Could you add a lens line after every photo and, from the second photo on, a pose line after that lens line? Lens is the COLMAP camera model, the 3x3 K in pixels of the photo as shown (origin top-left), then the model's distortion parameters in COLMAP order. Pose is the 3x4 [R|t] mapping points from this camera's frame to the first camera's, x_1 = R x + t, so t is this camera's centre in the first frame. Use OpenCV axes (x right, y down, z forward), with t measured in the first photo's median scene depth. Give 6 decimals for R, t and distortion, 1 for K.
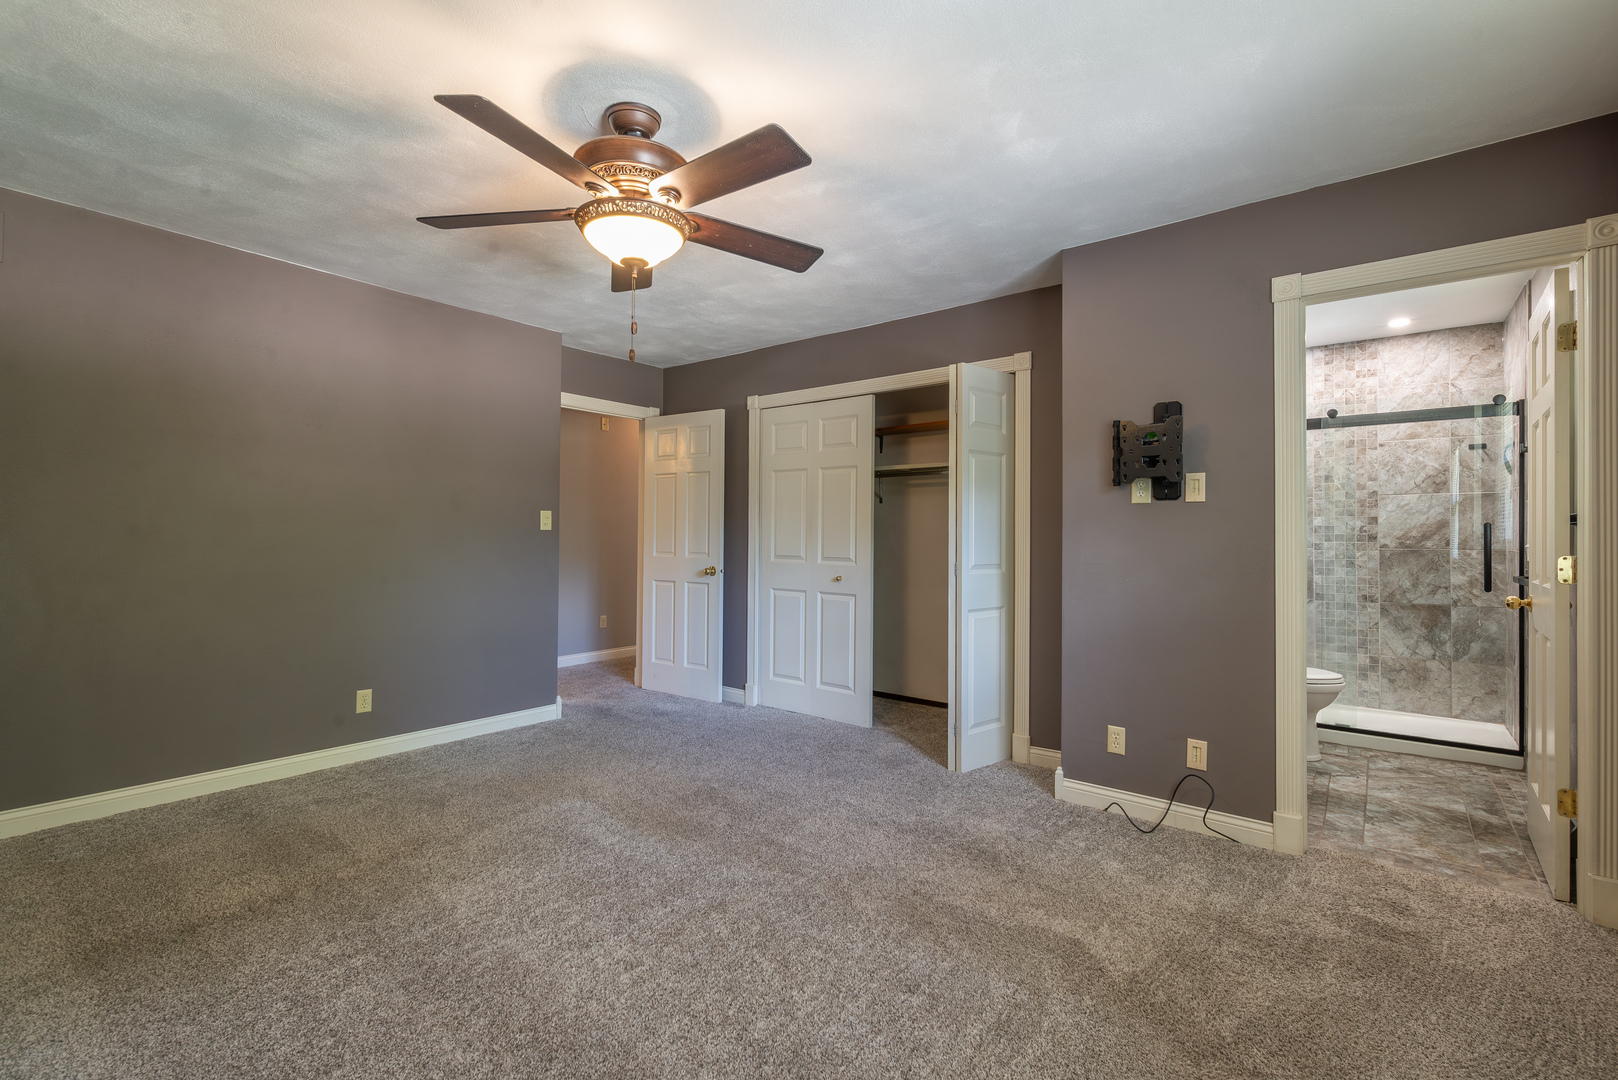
lens RADIAL K [[690.7, 0, 806.6], [0, 690.7, 538.8], [0, 0, 1]] dist [-0.001254, -0.000408]
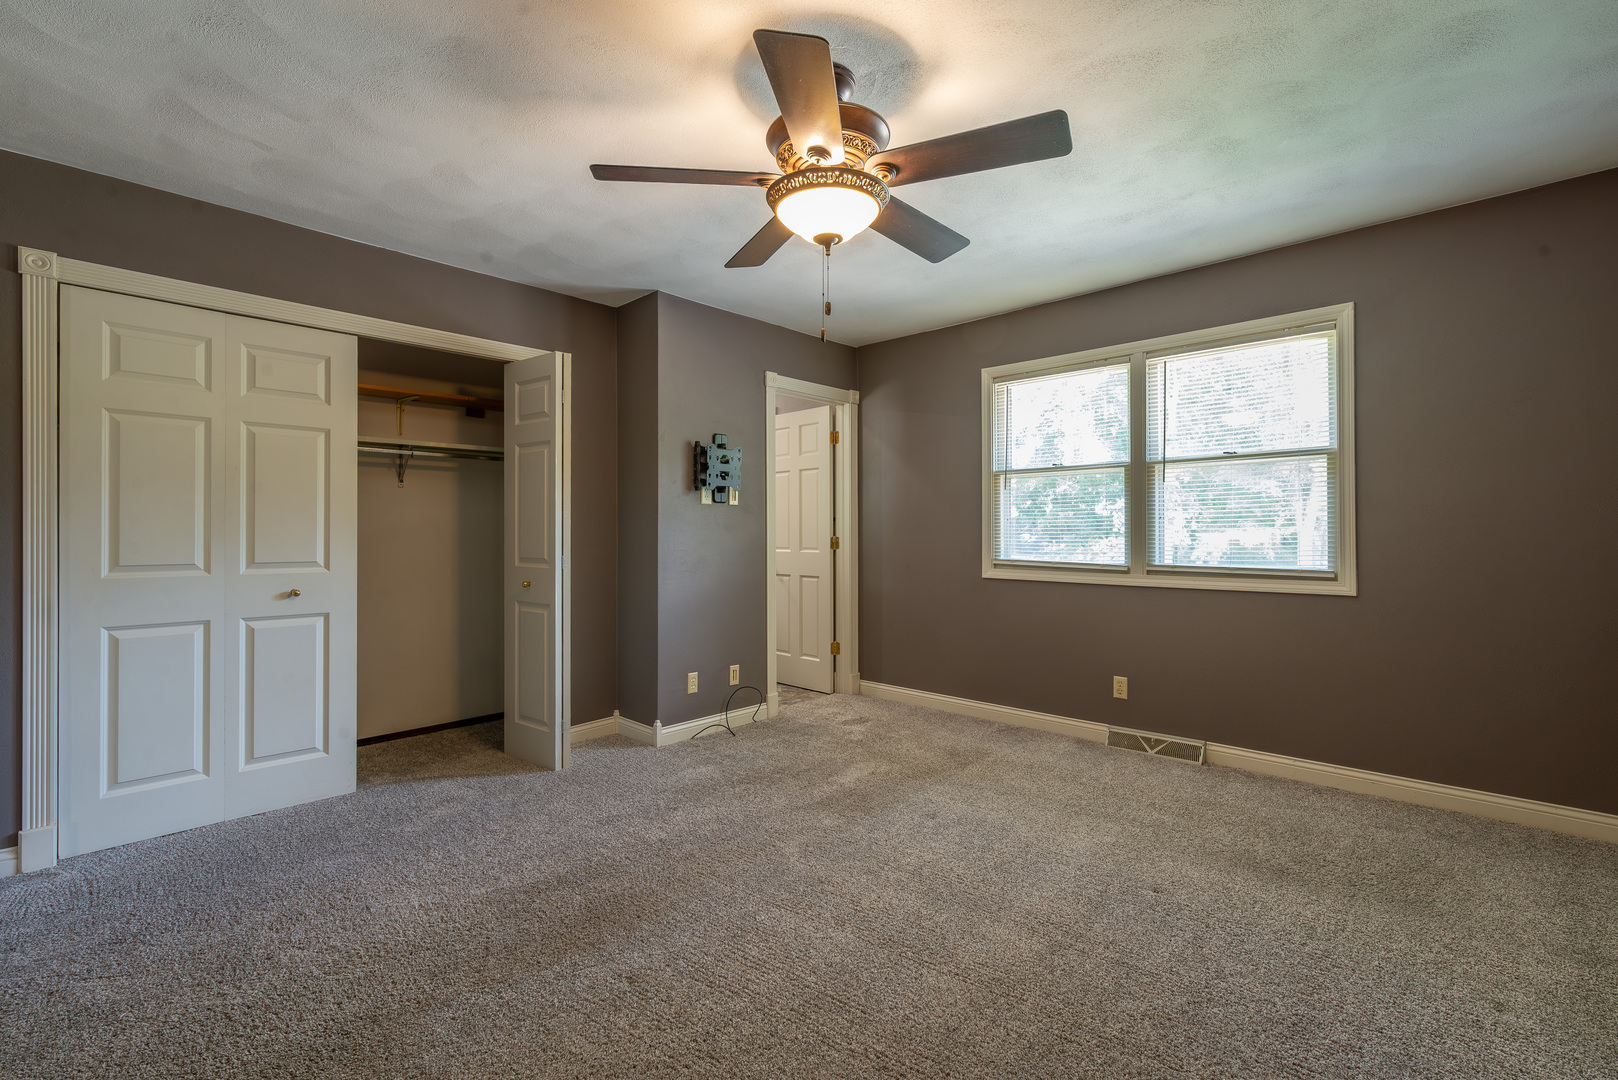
lens RADIAL K [[690.7, 0, 807.1], [0, 690.7, 528.6], [0, 0, 1]] dist [-0.001254, -0.000408]
pose [[0.107559, -0.002785, 0.994195, -0.835468], [0.004927, 0.999985, 0.002268, -0.005730], [-0.994187, 0.004654, 0.107571, 0.635129]]
